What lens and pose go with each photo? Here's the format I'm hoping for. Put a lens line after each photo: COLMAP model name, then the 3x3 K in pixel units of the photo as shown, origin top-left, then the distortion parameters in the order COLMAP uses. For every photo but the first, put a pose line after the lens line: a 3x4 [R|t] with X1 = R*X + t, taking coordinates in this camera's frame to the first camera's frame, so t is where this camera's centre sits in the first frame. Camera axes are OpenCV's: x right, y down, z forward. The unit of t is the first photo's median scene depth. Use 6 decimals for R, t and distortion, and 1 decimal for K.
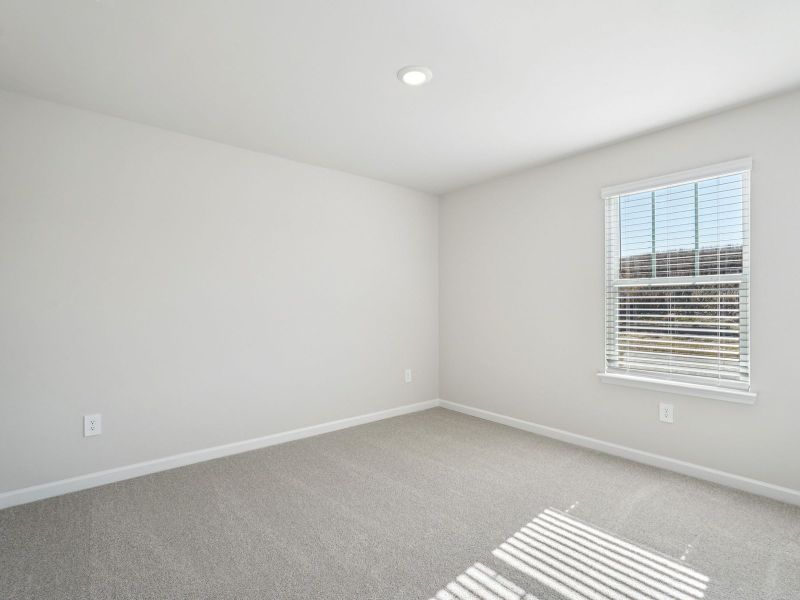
lens RADIAL K [[402.5, 0, 399.4], [0, 402.5, 301.4], [0, 0, 1]] dist [-0.012874, 0.005937]
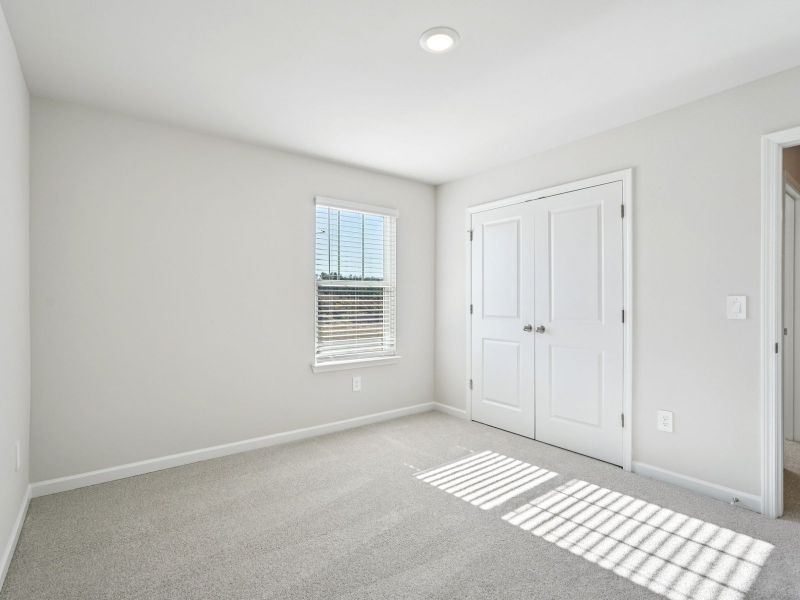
lens RADIAL K [[402.5, 0, 400.7], [0, 402.5, 298.3], [0, 0, 1]] dist [-0.012874, 0.005937]
pose [[0.025172, 0.008237, 0.999649, -0.695919], [-0.004861, 0.999955, -0.008117, 0.008235], [-0.999671, -0.004655, 0.025211, 0.880282]]
